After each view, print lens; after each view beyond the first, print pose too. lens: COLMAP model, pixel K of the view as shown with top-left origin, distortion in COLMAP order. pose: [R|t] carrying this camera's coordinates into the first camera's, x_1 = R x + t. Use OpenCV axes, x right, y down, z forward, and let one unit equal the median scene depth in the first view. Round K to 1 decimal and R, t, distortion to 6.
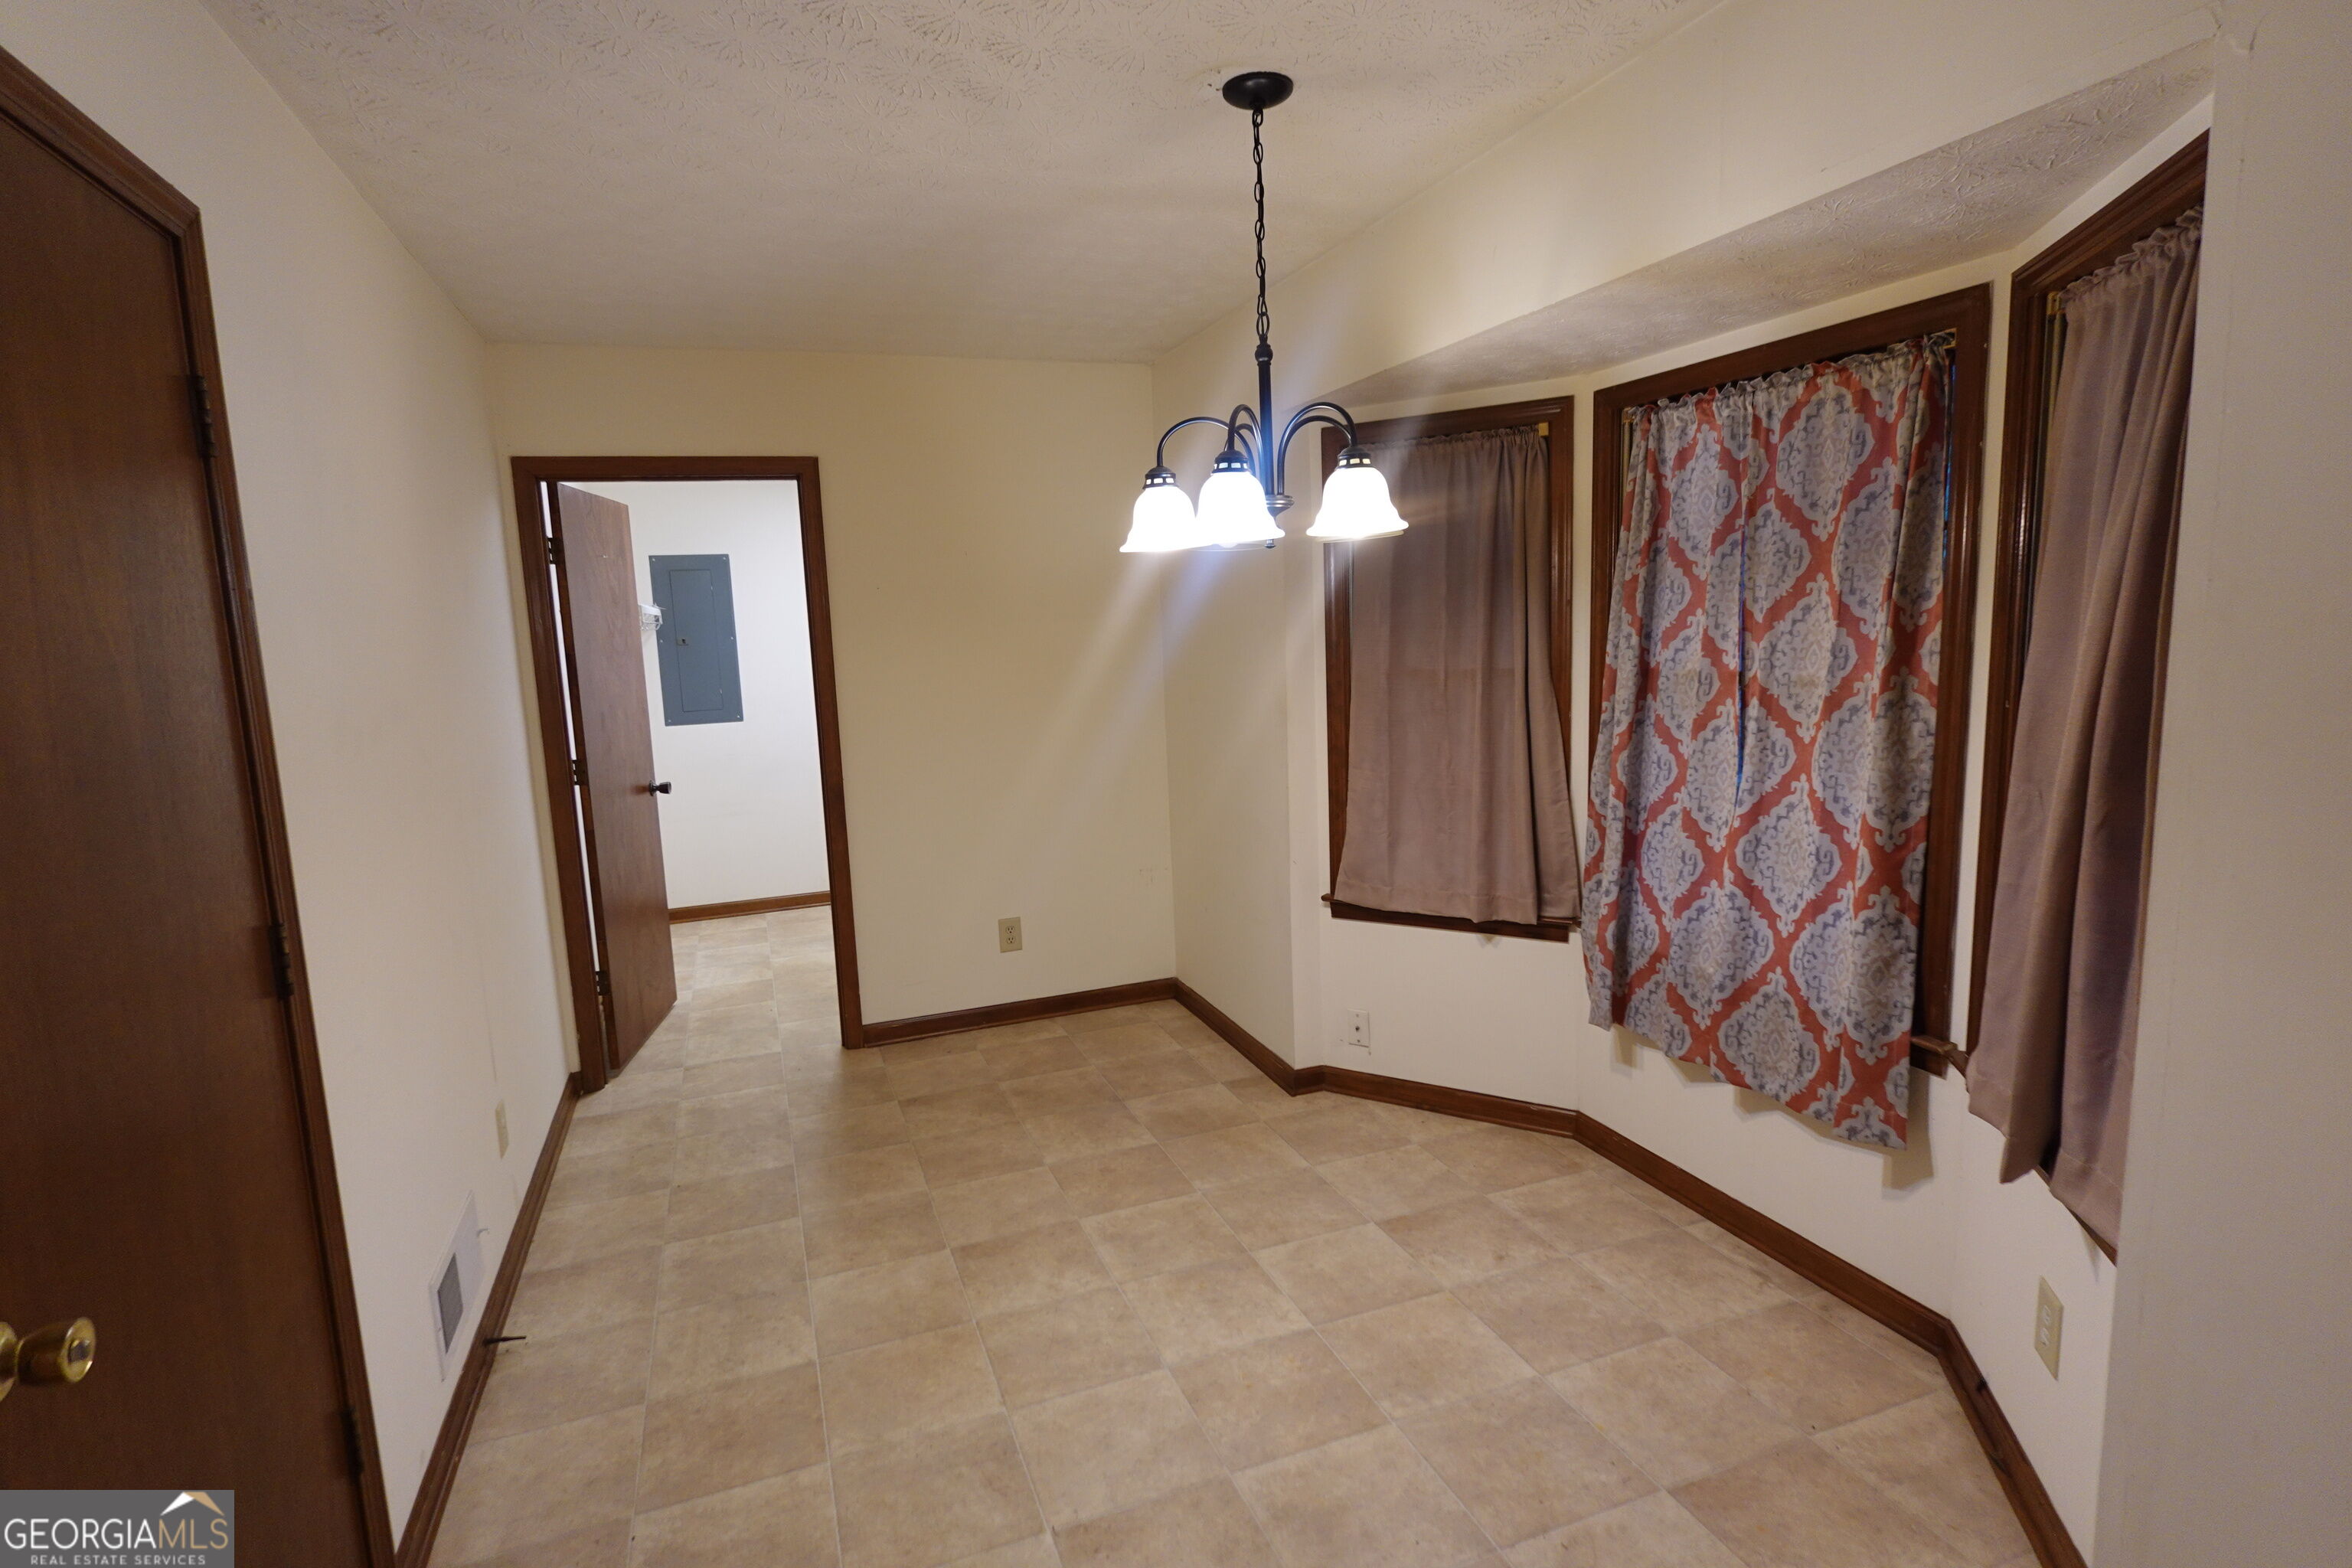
lens RADIAL K [[1180.6, 0, 1182.0], [0, 1180.6, 787.1], [0, 0, 1]] dist [-0.005547, -0.000141]
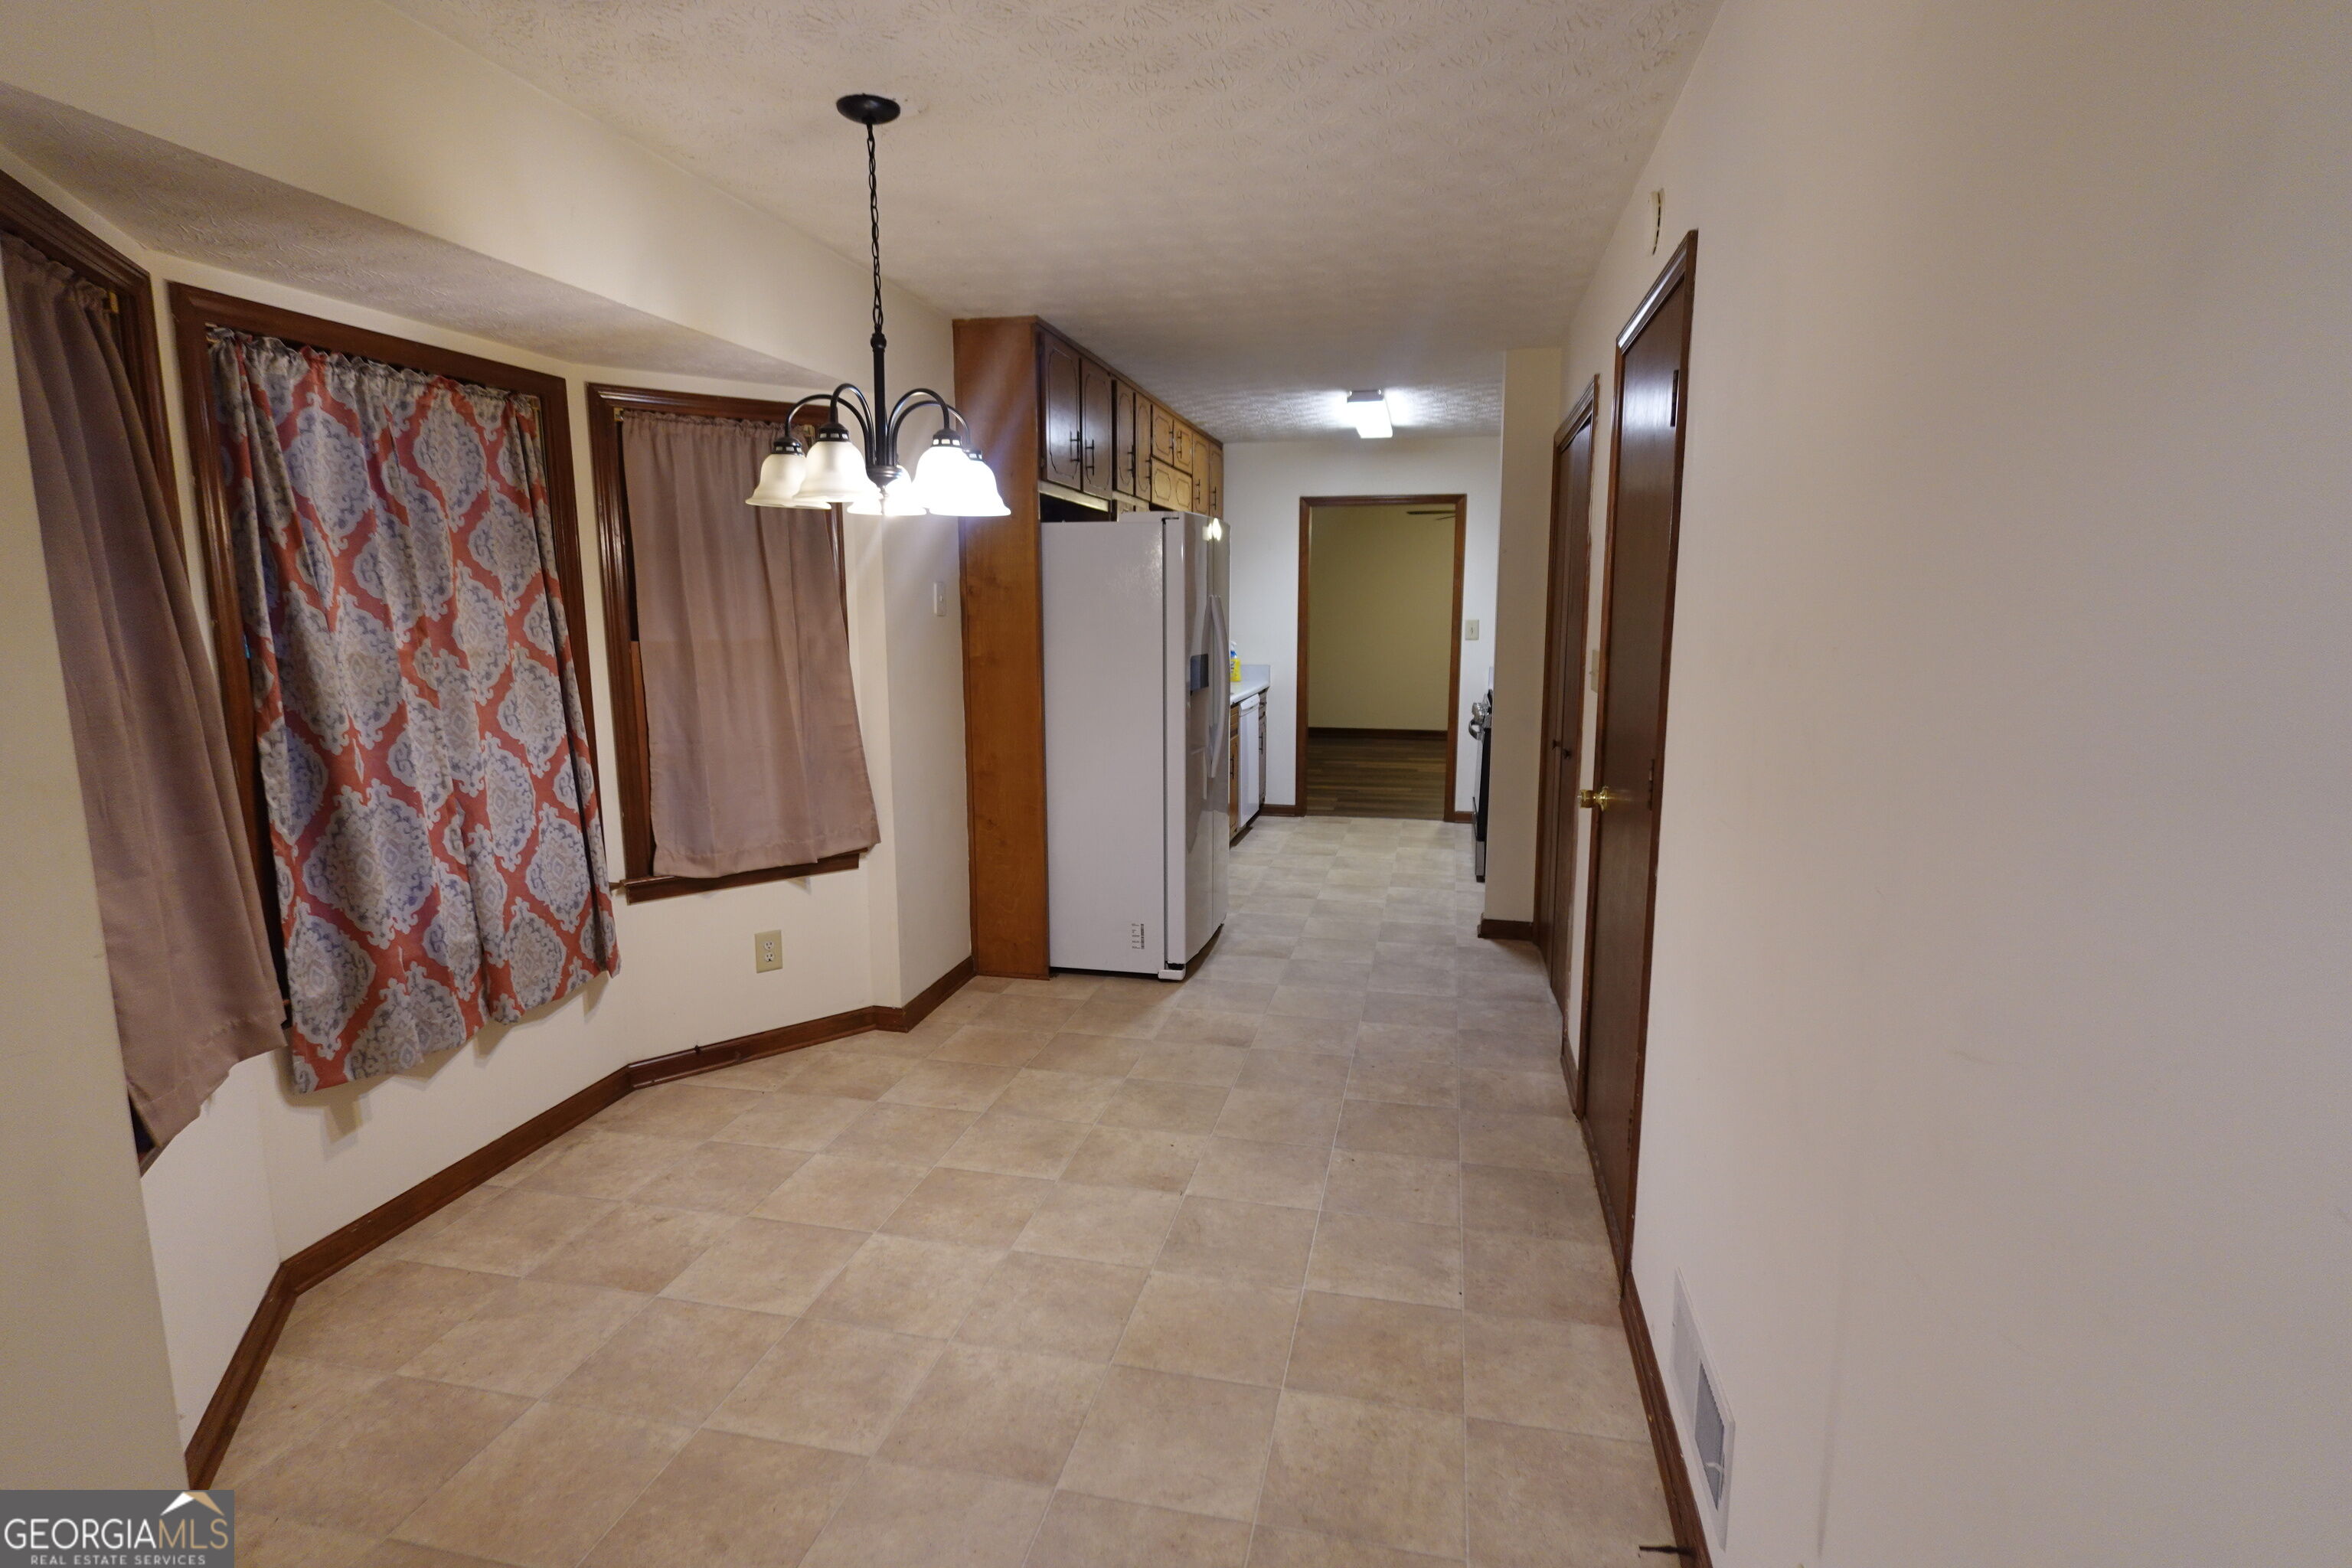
lens RADIAL K [[1180.6, 0, 1182.0], [0, 1180.6, 787.1], [0, 0, 1]] dist [-0.005547, -0.000141]
pose [[-0.835555, -0.046142, 0.547465, -0.702142], [0.115006, 0.959702, 0.256411, -0.181997], [-0.537235, 0.277207, -0.796577, 1.601171]]
